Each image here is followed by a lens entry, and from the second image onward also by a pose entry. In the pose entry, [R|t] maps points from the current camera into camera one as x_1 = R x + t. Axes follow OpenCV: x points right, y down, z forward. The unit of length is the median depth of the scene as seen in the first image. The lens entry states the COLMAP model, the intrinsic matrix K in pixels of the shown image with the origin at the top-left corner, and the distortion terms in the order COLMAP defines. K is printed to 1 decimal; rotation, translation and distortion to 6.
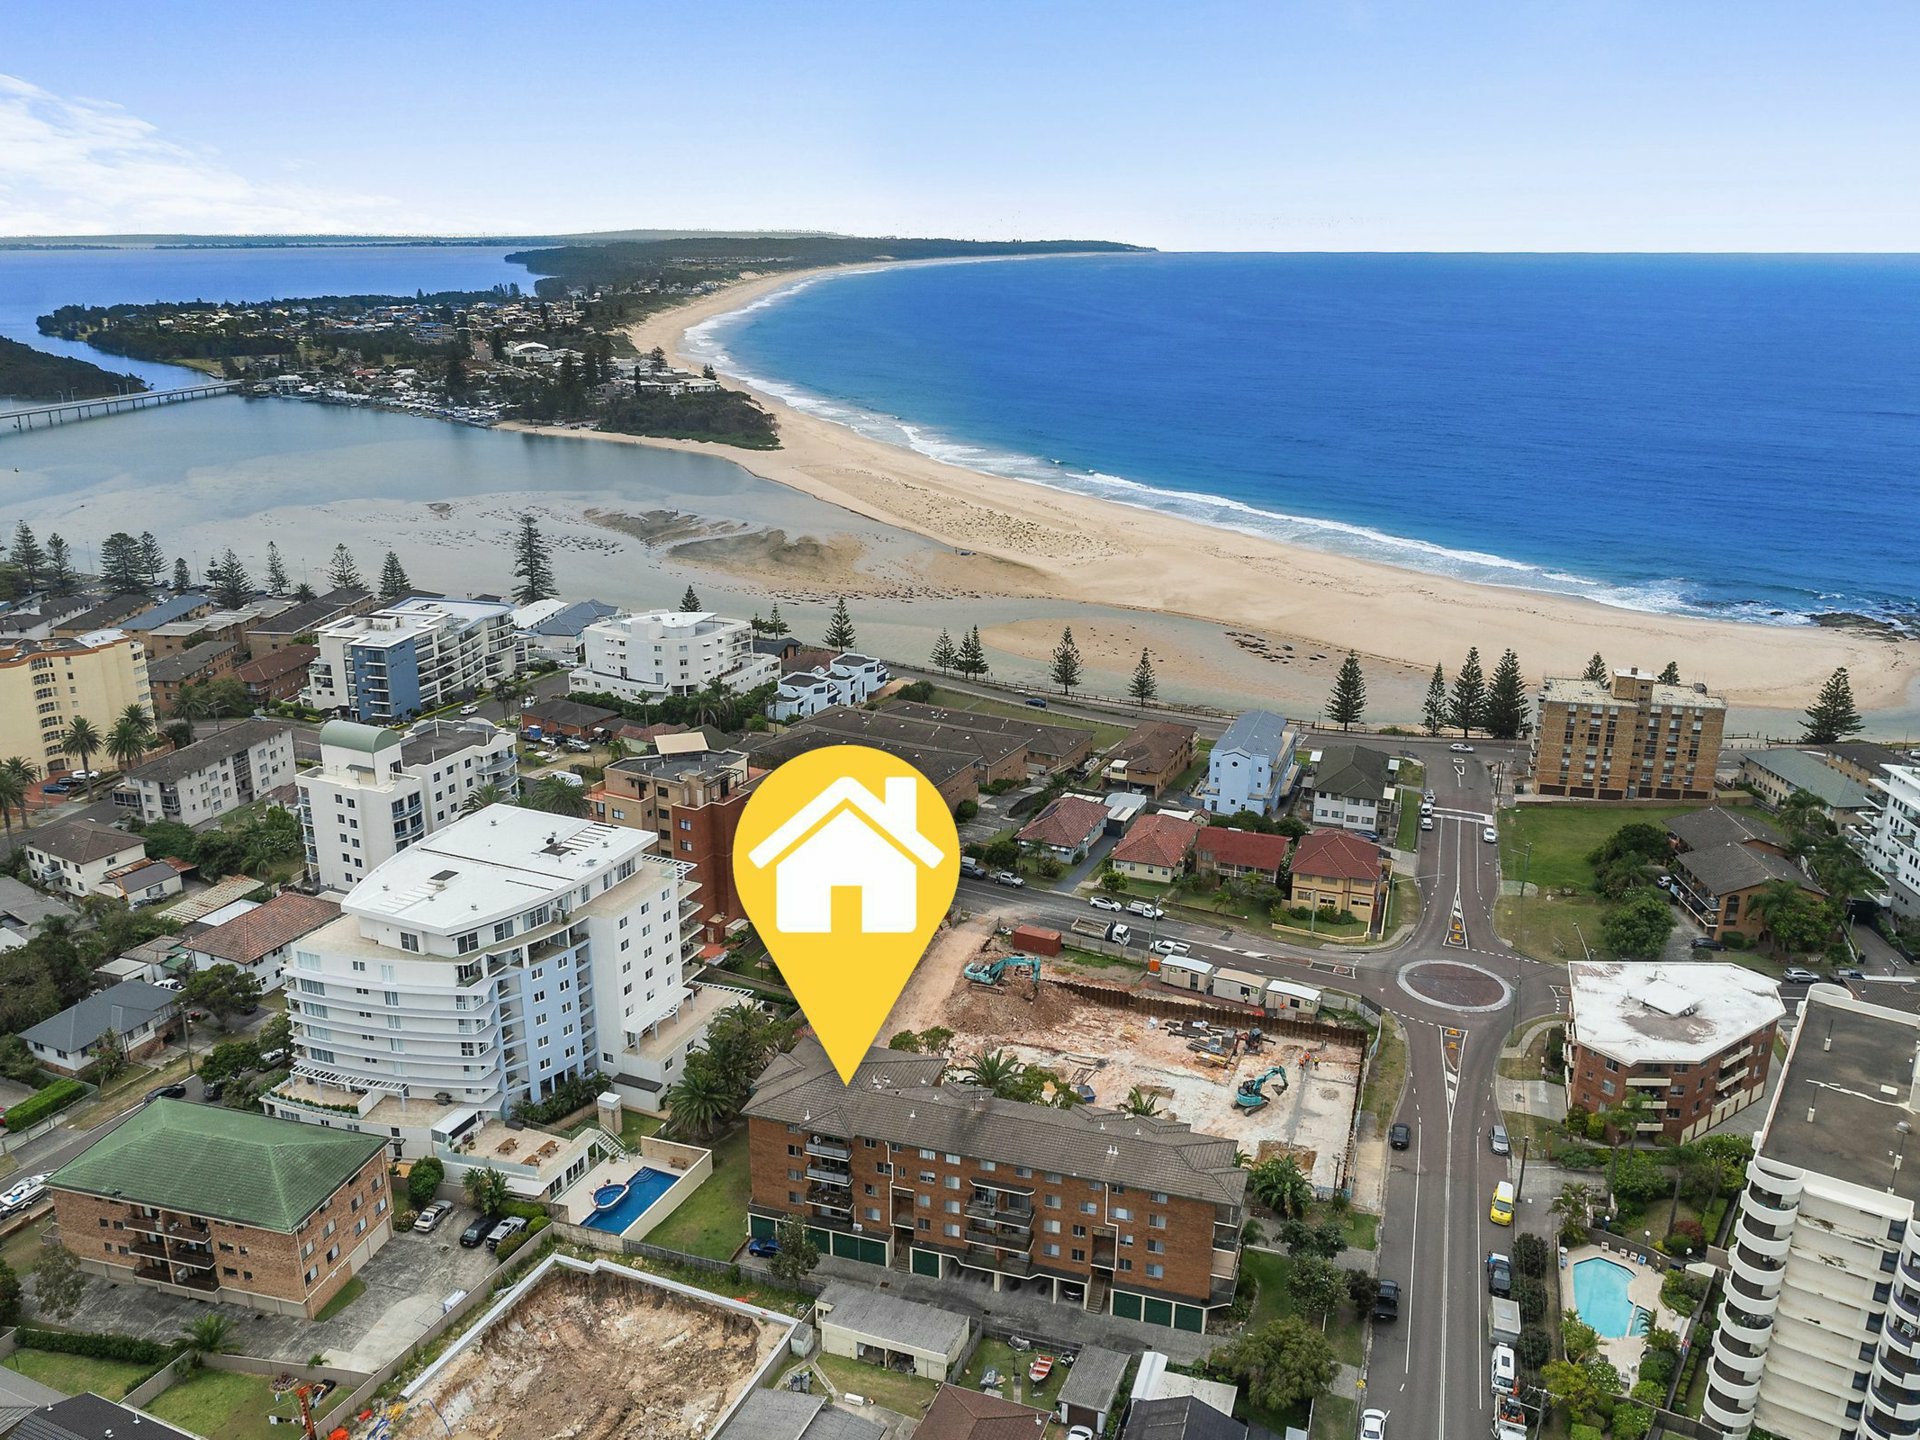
lens RADIAL K [[1546.9, 0, 968.7], [0, 1546.9, 720.3], [0, 0, 1]] dist [-0.031684, -0.019152]
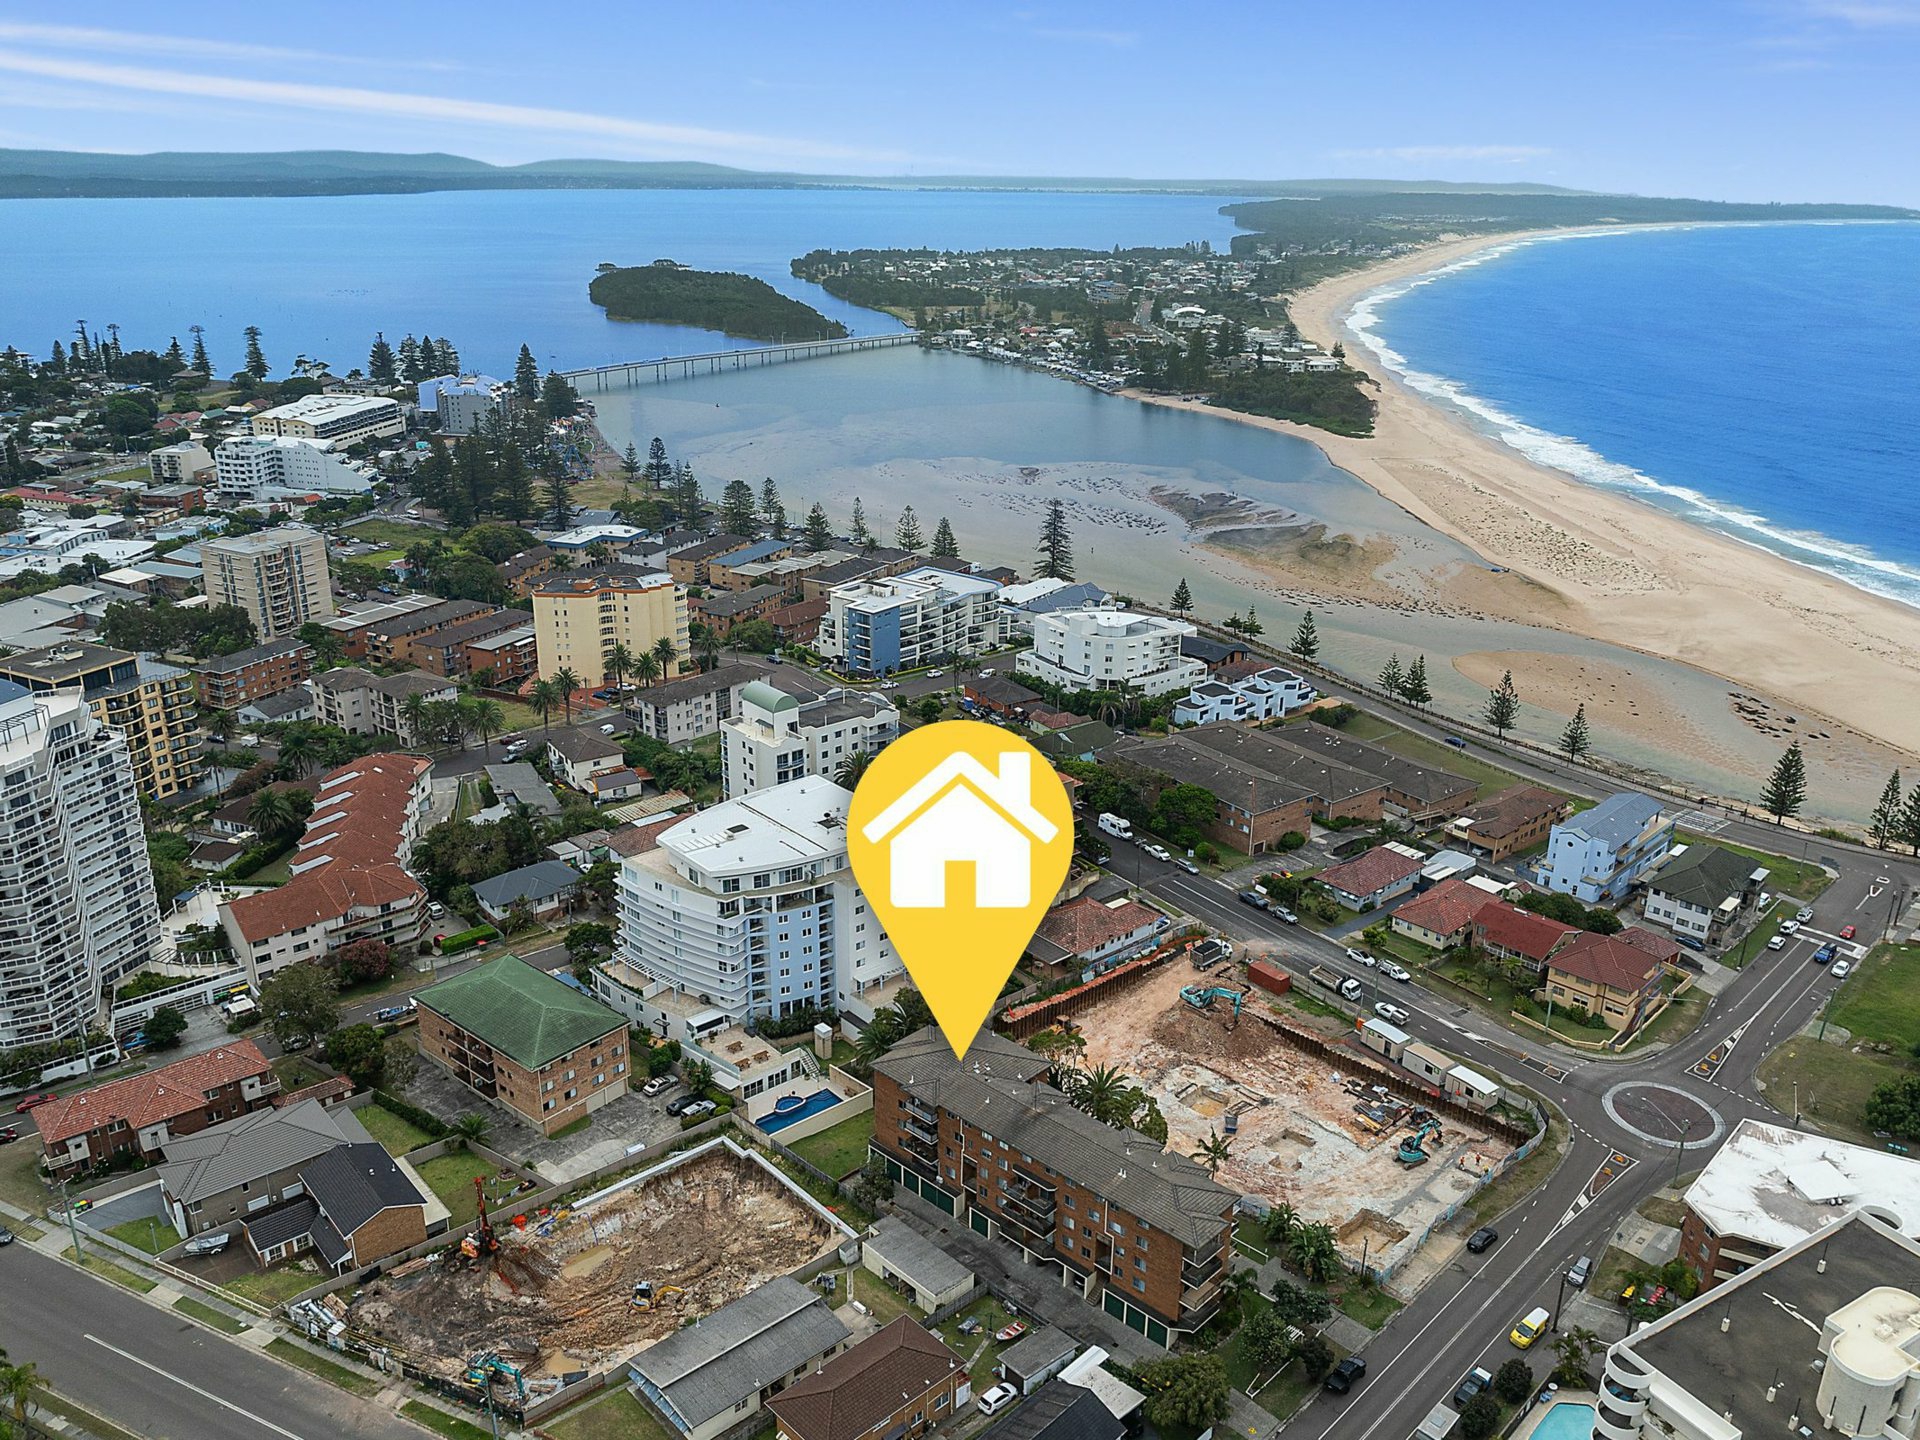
lens RADIAL K [[1524.5, 0, 960.0], [0, 1524.5, 720.0], [0, 0, 1]] dist [-0.024536, -0.032813]
pose [[0.900731, 0.150553, -0.407452, 0.191439], [-0.136542, 0.988601, 0.063439, -0.054883], [0.412358, -0.001507, 0.911021, -0.043797]]
